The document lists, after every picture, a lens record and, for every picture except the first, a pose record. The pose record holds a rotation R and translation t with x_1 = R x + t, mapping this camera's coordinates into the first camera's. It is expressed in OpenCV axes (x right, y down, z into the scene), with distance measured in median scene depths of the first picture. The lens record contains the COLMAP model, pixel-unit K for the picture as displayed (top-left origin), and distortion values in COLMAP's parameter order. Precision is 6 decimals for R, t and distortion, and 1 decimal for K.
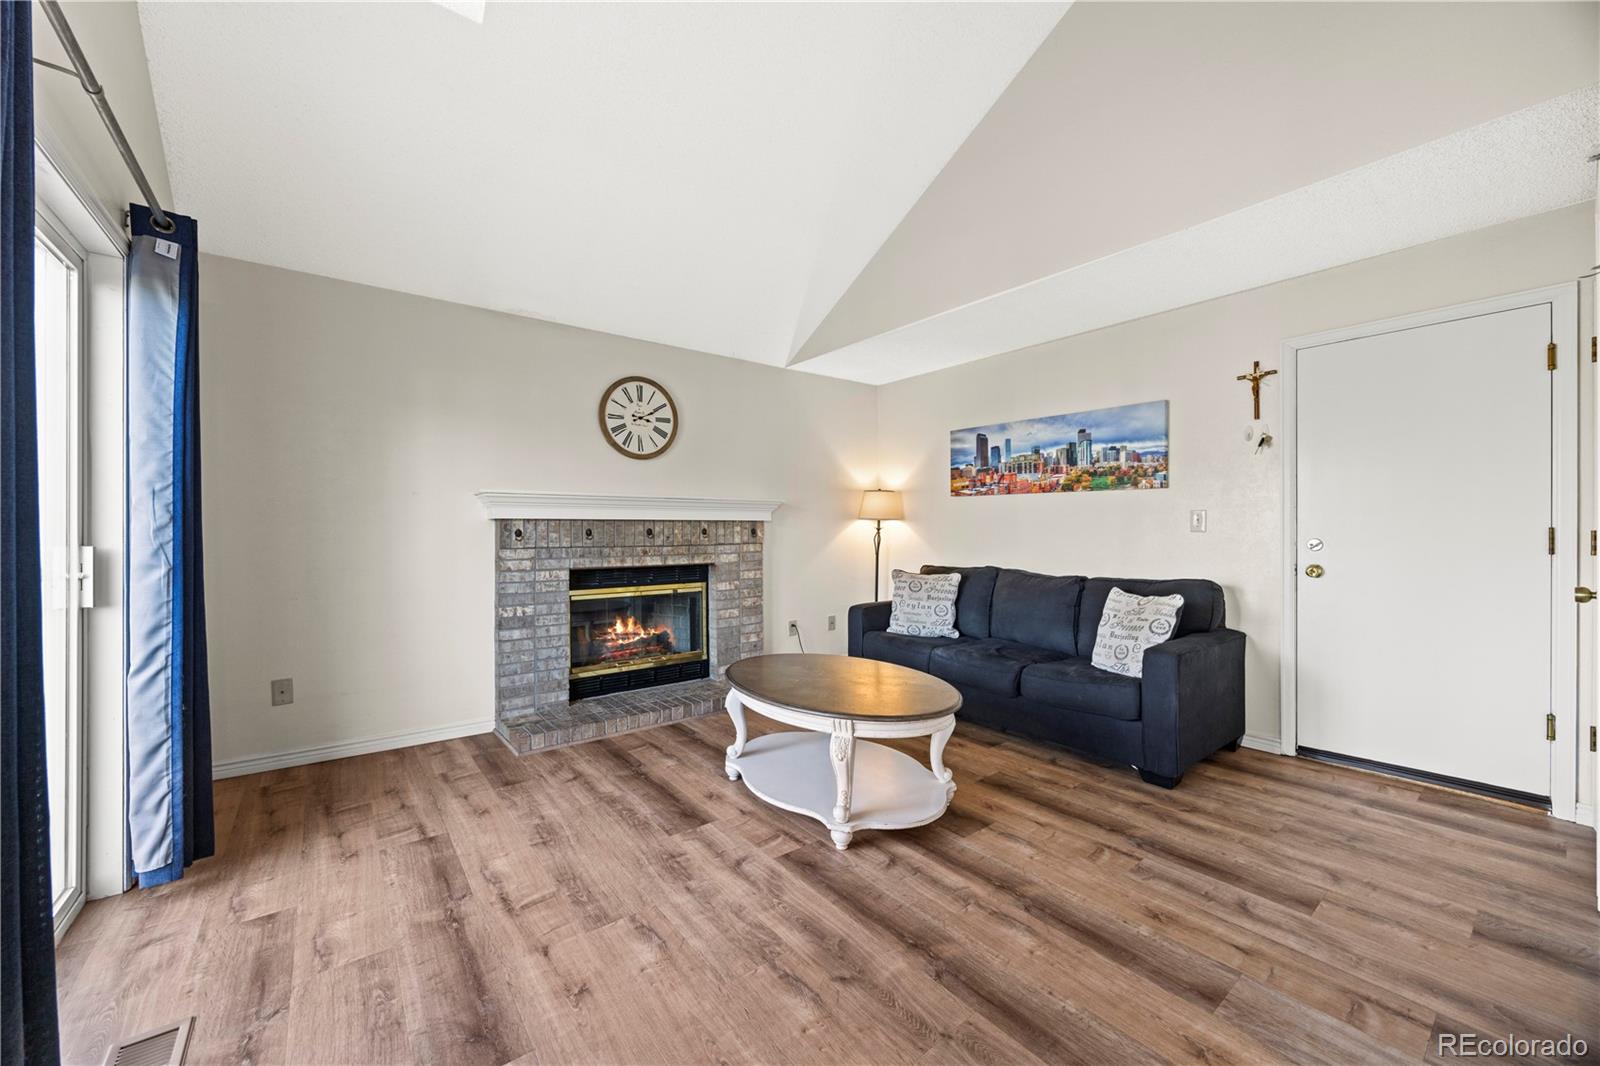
lens RADIAL K [[604.4, 0, 792.0], [0, 604.4, 534.4], [0, 0, 1]] dist [-0.005223, 0.000536]
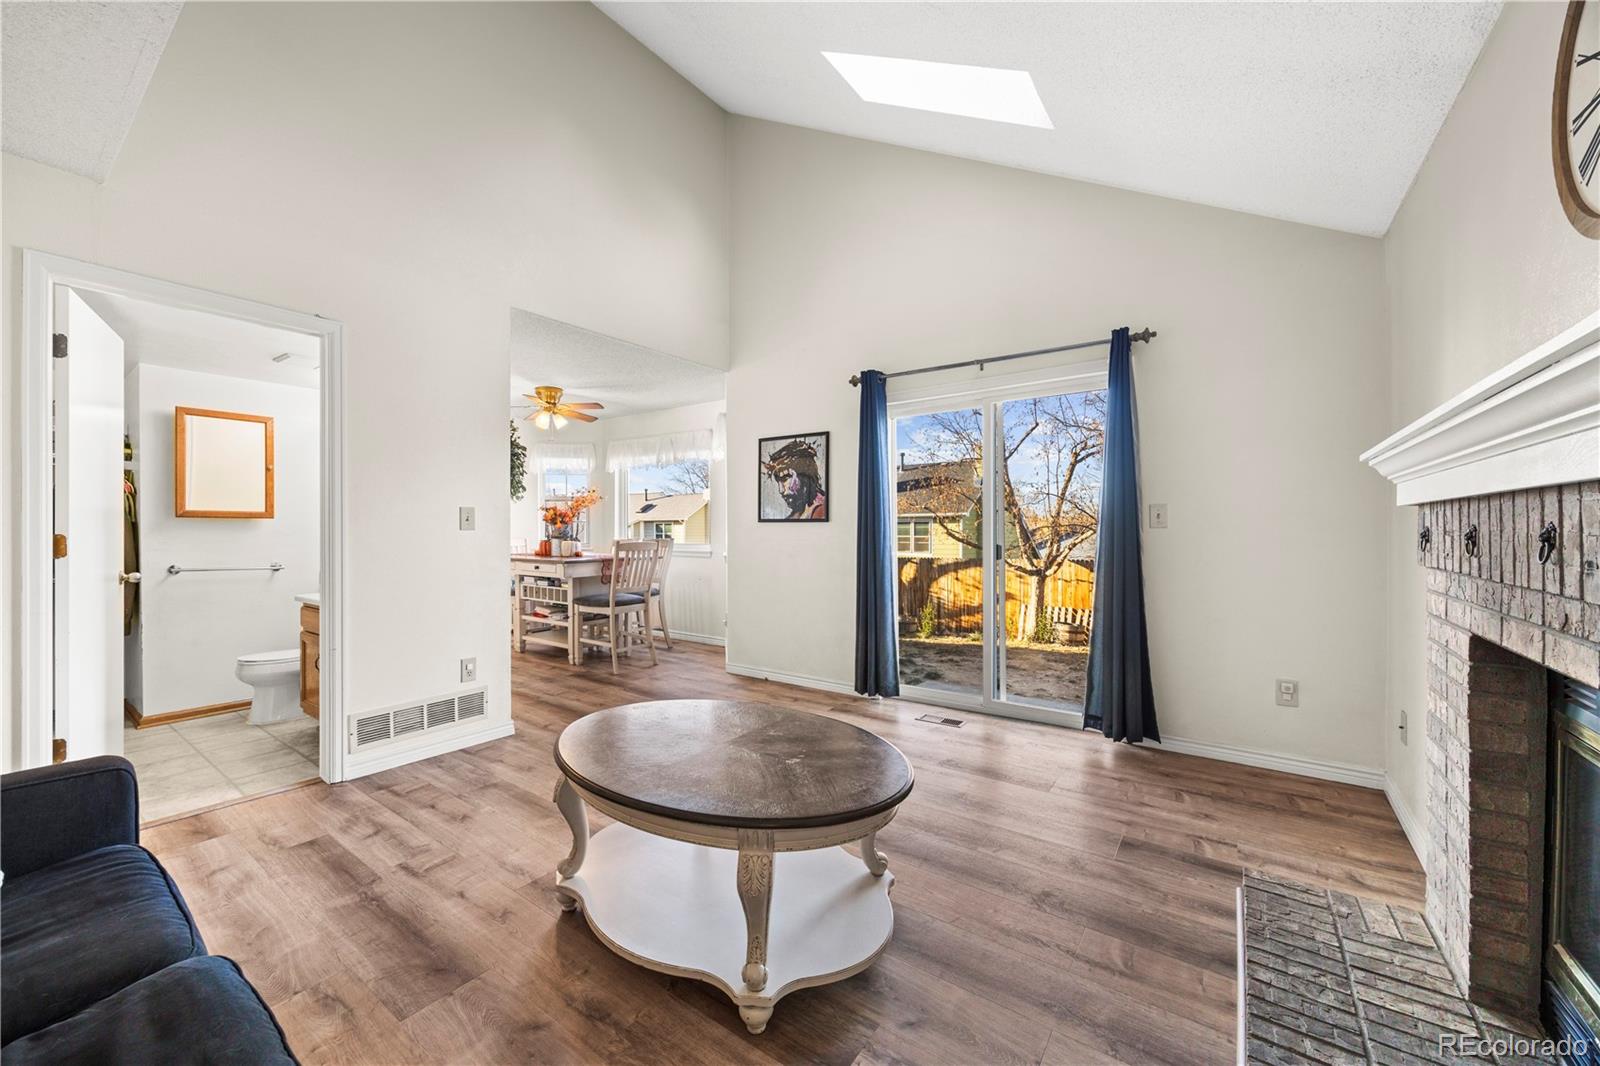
lens RADIAL K [[604.4, 0, 792.0], [0, 604.4, 534.4], [0, 0, 1]] dist [-0.005223, 0.000536]
pose [[-0.959532, 0.004650, -0.281562, 0.127652], [0.000501, 0.999890, 0.014808, -0.008508], [0.281599, 0.014068, -0.959429, 1.145103]]
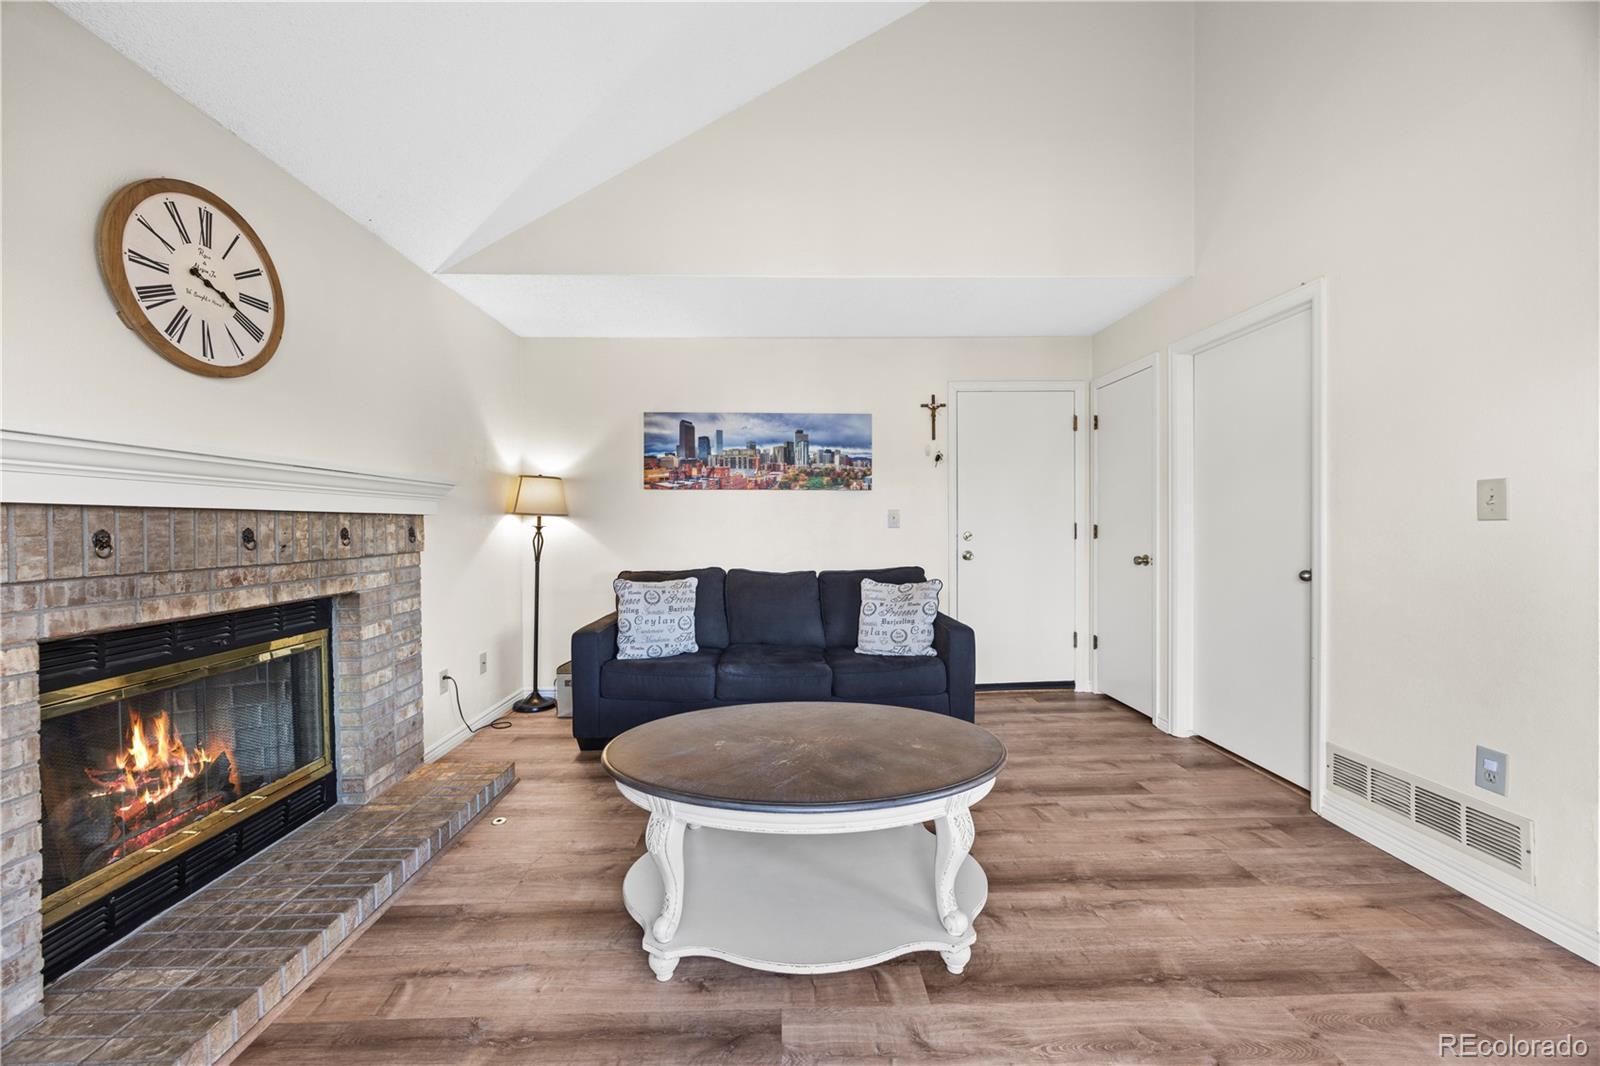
lens RADIAL K [[604.4, 0, 792.0], [0, 604.4, 534.4], [0, 0, 1]] dist [-0.005223, 0.000536]
pose [[0.589280, -0.014970, 0.807790, -0.363197], [0.014484, 0.999863, 0.007963, -0.002817], [-0.807799, 0.007008, 0.589417, 0.389361]]
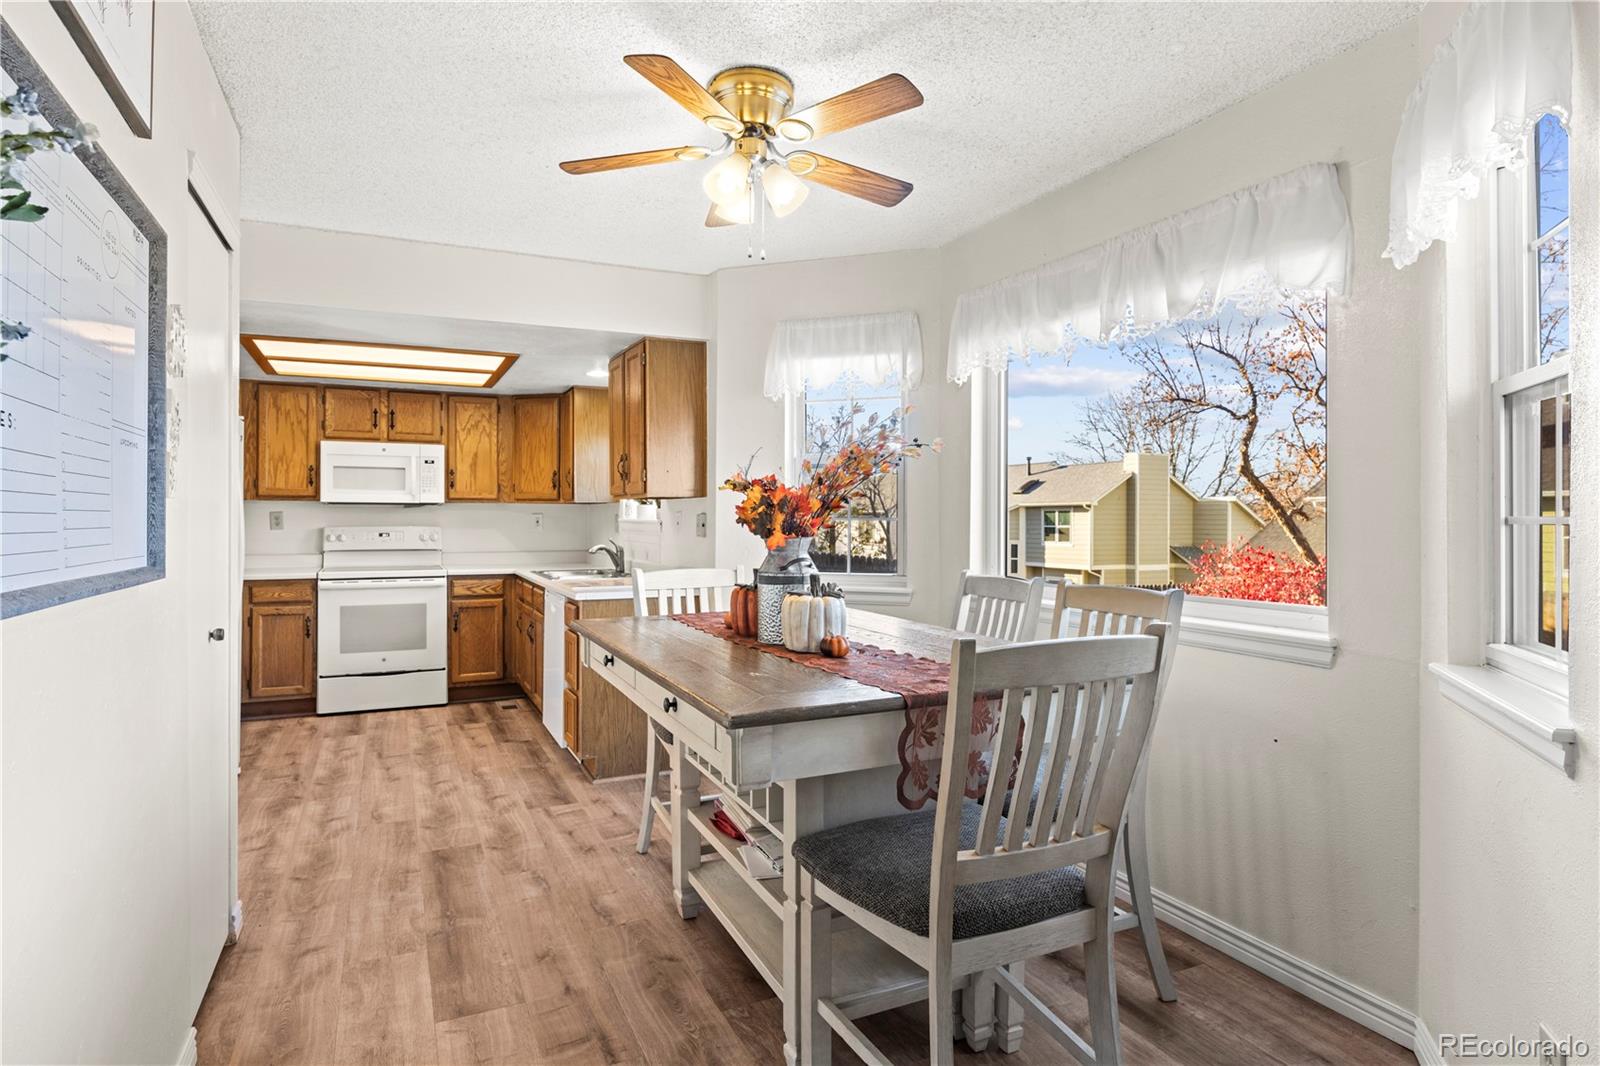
lens RADIAL K [[869.7, 0, 787.3], [0, 869.7, 518.8], [0, 0, 1]] dist [-0.004222, -0.000259]
pose [[-0.975888, 0.000099, 0.218271, 0.115468], [0.001682, 0.999974, 0.007066, -0.027336], [-0.218264, 0.007263, -0.975863, 0.226541]]
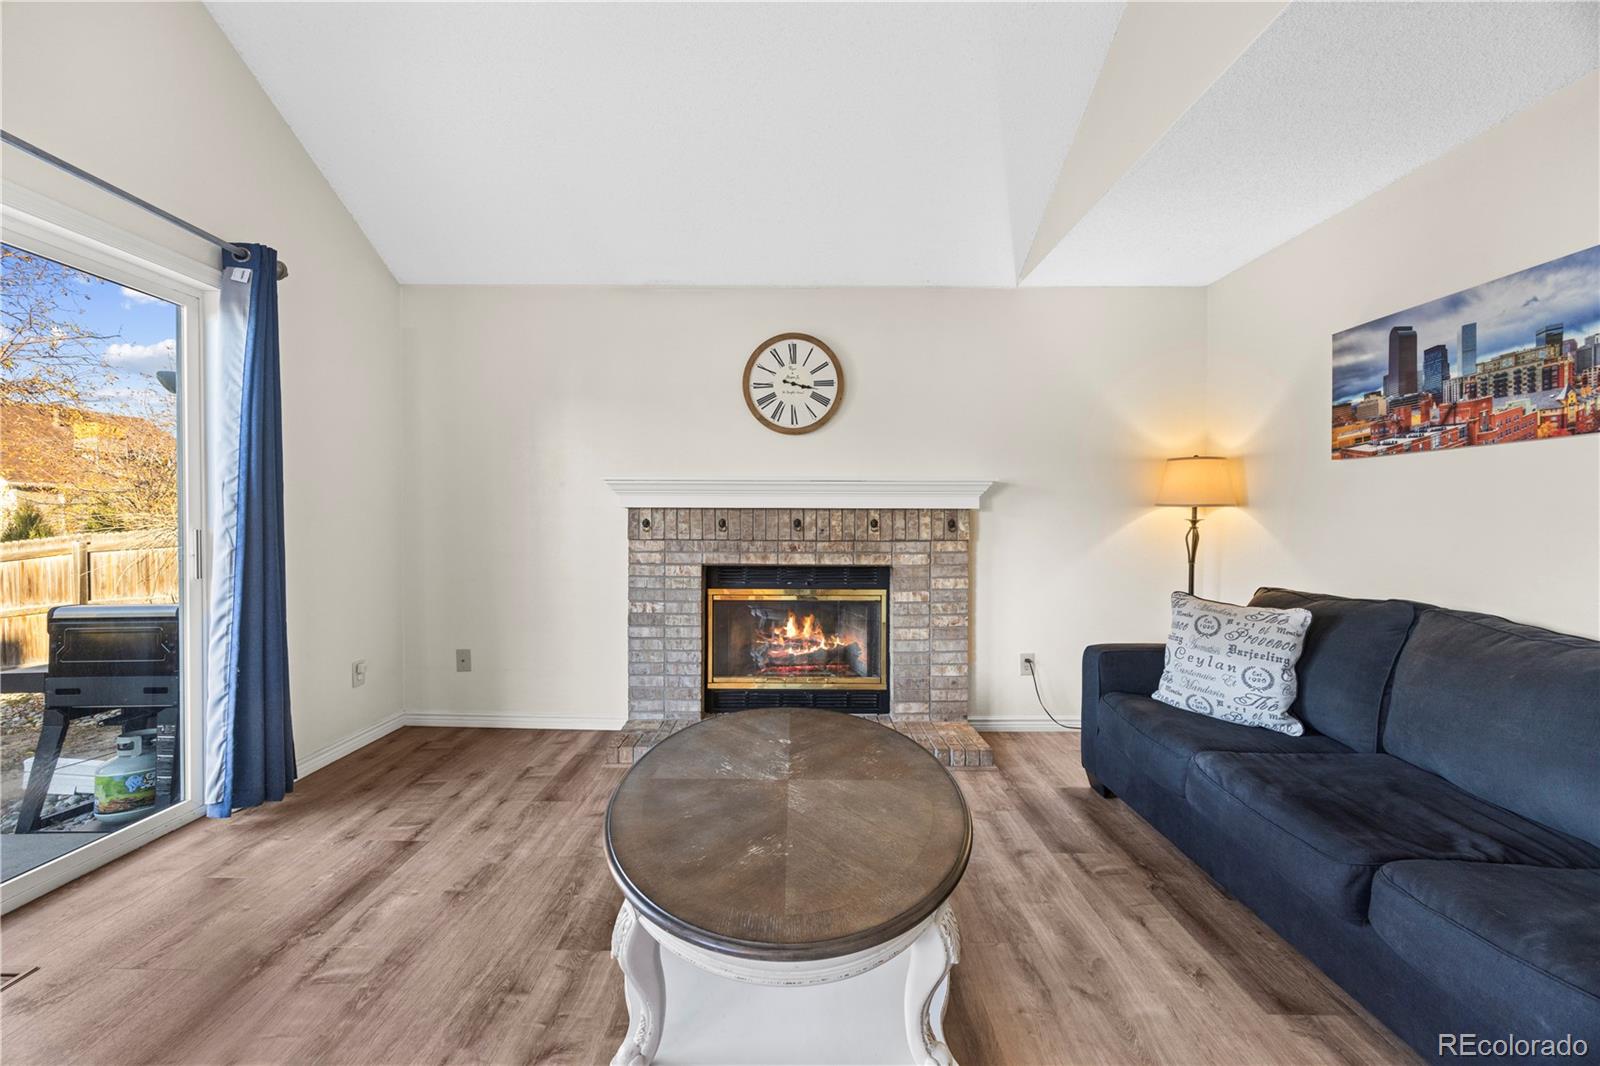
lens RADIAL K [[604.4, 0, 792.0], [0, 604.4, 534.4], [0, 0, 1]] dist [-0.005223, 0.000536]
pose [[0.788670, 0.017834, -0.614559, 0.256440], [-0.011085, 0.999829, 0.014788, -0.000918], [0.614717, -0.004850, 0.788733, 0.356456]]
